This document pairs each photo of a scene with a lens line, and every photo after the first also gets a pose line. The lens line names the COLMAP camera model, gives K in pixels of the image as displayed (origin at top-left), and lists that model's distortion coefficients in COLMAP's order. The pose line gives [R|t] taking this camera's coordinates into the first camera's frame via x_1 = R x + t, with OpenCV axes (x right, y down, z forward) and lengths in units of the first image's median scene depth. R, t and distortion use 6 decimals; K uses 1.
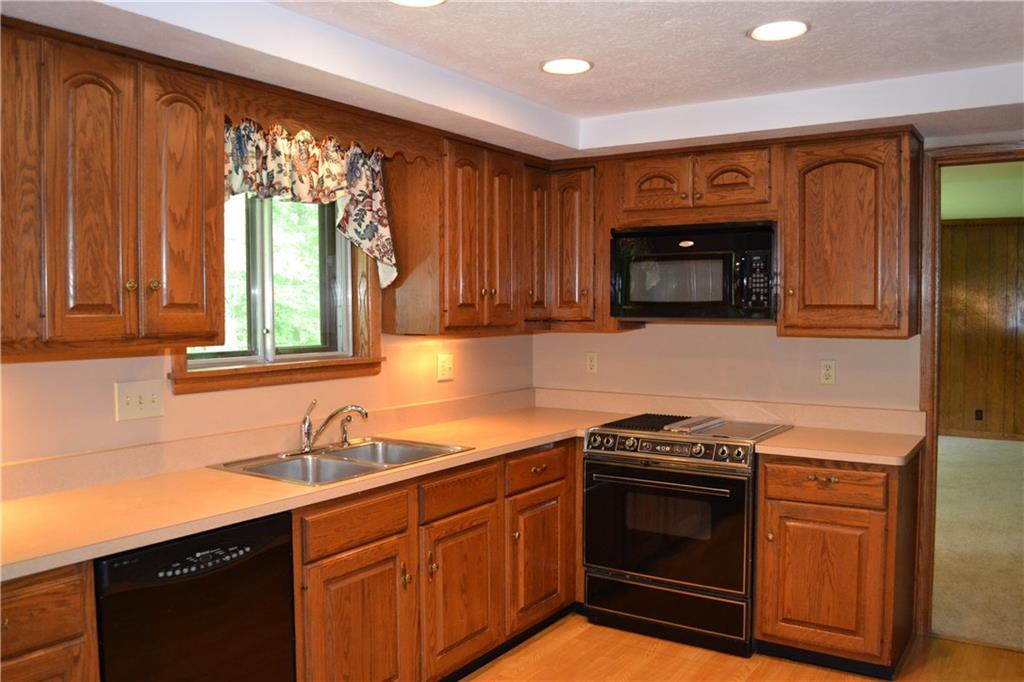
lens RADIAL K [[828.0, 0, 512.0], [0, 828.0, 341.0], [0, 0, 1]] dist [-0.069571, -0.001443]
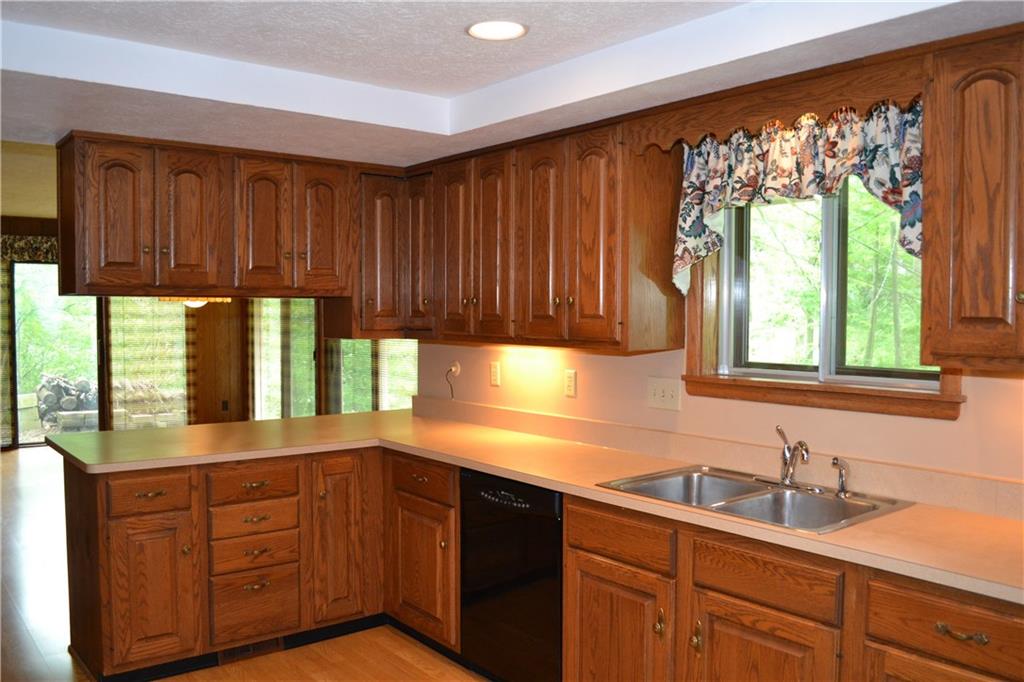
lens RADIAL K [[807.1, 0, 512.0], [0, 807.1, 341.0], [0, 0, 1]] dist [-0.074691, -0.000297]
pose [[-0.275139, 0.032396, -0.960858, 0.582544], [-0.045504, 0.997873, 0.046674, -0.039839], [0.960327, 0.056564, -0.273080, 0.858851]]
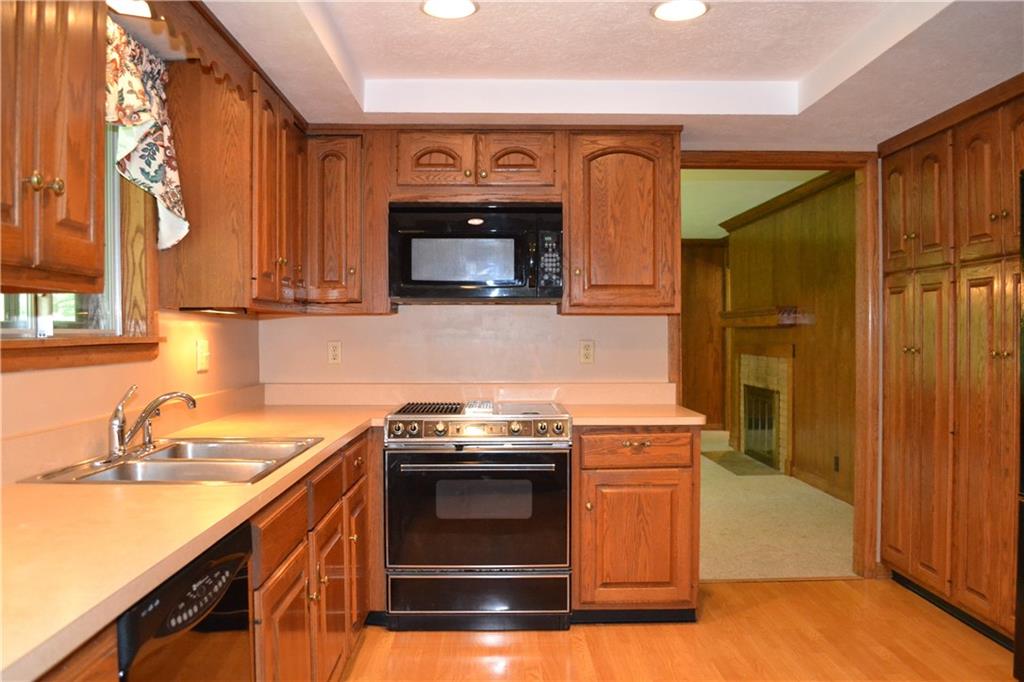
lens RADIAL K [[828.0, 0, 512.0], [0, 828.0, 341.0], [0, 0, 1]] dist [-0.069571, -0.001443]
pose [[0.827728, -0.007294, 0.561082, -0.330511], [0.023073, 0.999512, -0.021044, 0.049410], [-0.560655, 0.030365, 0.827492, 0.182123]]
